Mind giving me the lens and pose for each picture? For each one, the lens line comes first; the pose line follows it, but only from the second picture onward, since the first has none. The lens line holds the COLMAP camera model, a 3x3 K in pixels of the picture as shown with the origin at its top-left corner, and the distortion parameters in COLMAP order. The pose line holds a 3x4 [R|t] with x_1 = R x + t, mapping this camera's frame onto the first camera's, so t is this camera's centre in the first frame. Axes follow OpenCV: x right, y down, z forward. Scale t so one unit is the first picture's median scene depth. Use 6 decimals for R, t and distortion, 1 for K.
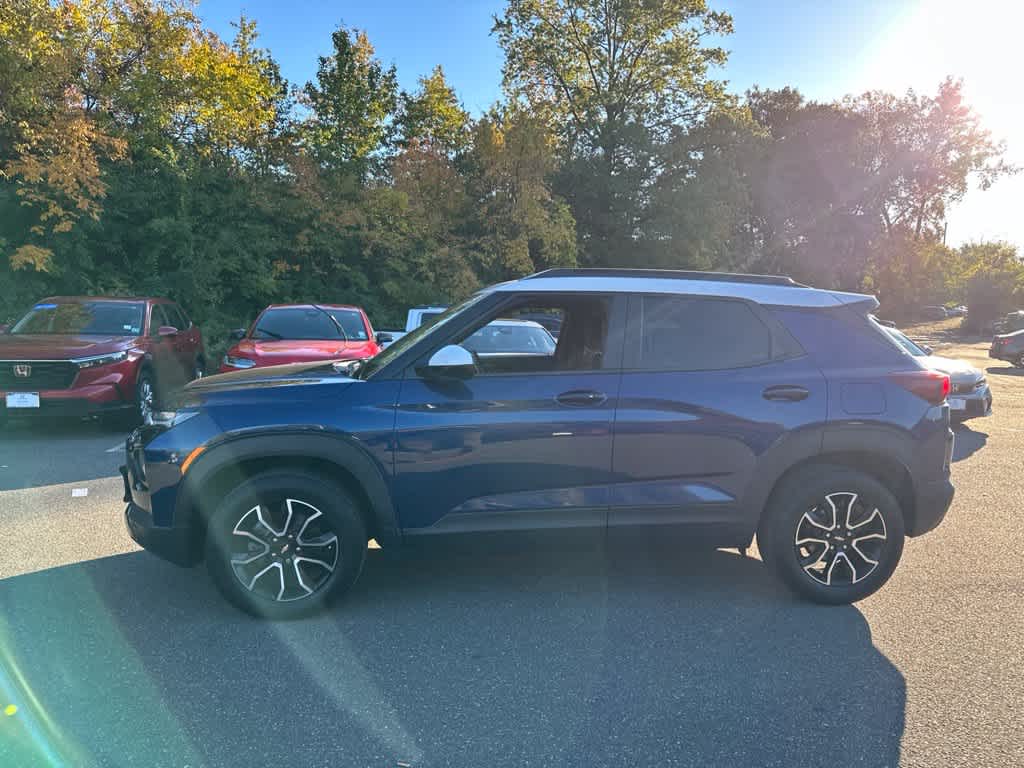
lens RADIAL K [[719.1, 0, 528.7], [0, 719.1, 402.2], [0, 0, 1]] dist [0.082777, -0.105557]
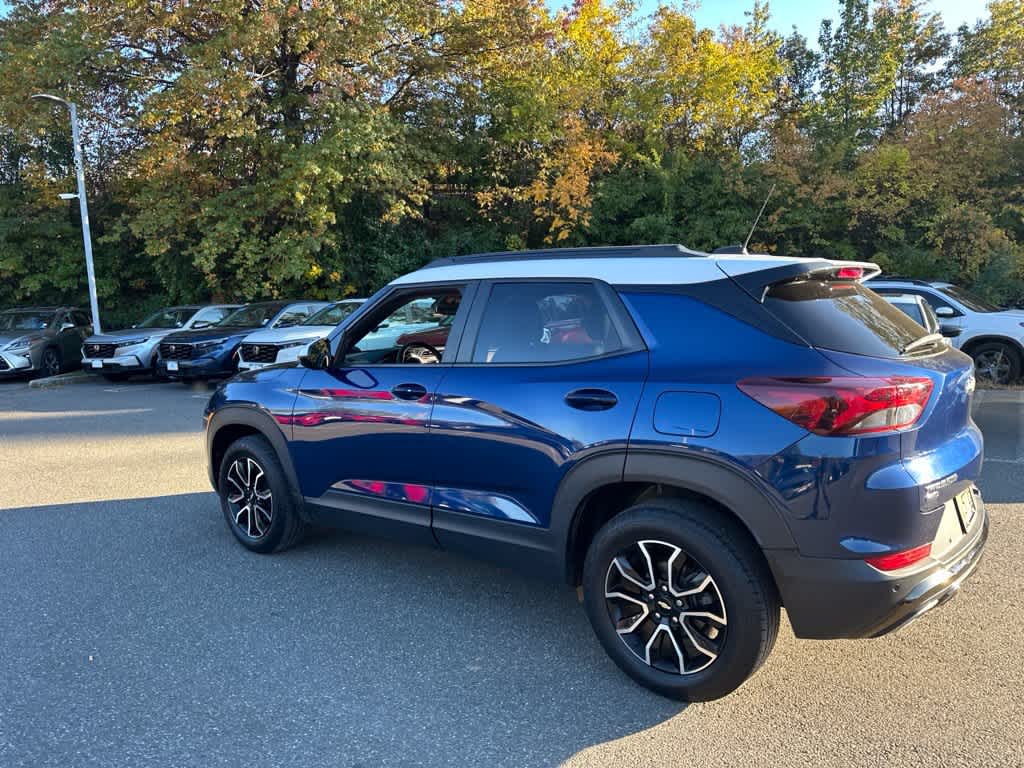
lens RADIAL K [[720.0, 0, 518.3], [0, 720.0, 389.6], [0, 0, 1]] dist [0.085005, -0.109977]
pose [[0.704723, 0.050021, -0.707717, 0.157917], [-0.043393, 0.998683, 0.027377, -0.007617], [0.708154, 0.011417, 0.705966, 0.074214]]
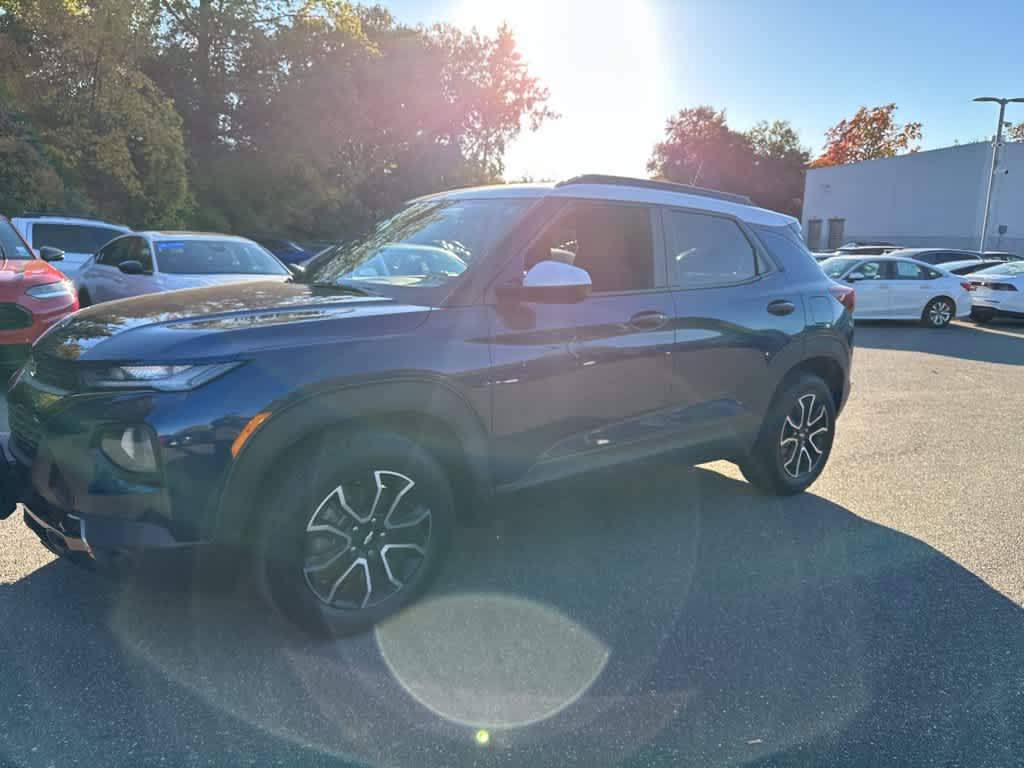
lens RADIAL K [[720.0, 0, 518.3], [0, 720.0, 389.6], [0, 0, 1]] dist [0.085005, -0.109977]
pose [[0.851787, -0.088977, 0.516276, -0.100658], [0.043642, 0.994098, 0.099322, -0.002718], [-0.522067, -0.062070, 0.850643, 0.052660]]
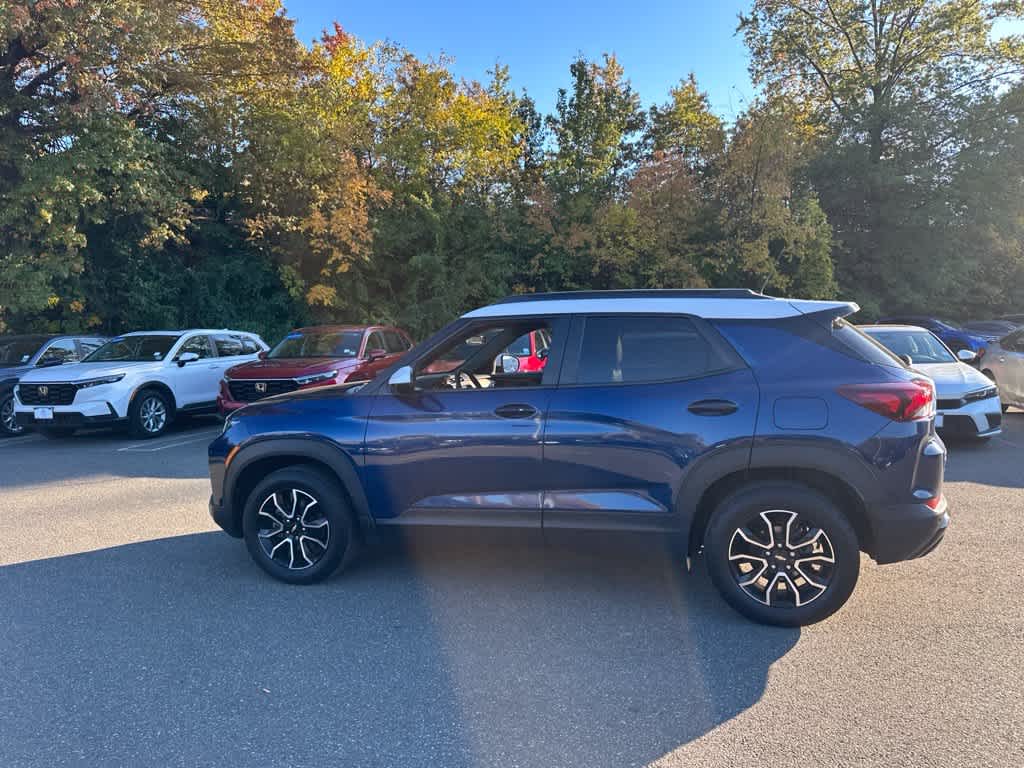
lens RADIAL K [[716.0, 0, 521.3], [0, 716.0, 408.3], [0, 0, 1]] dist [0.135952, -0.229008]
pose [[0.922703, 0.002832, -0.385501, 0.092255], [-0.004916, 0.999978, -0.004422, -0.001037], [0.385480, 0.005975, 0.922697, -0.004655]]
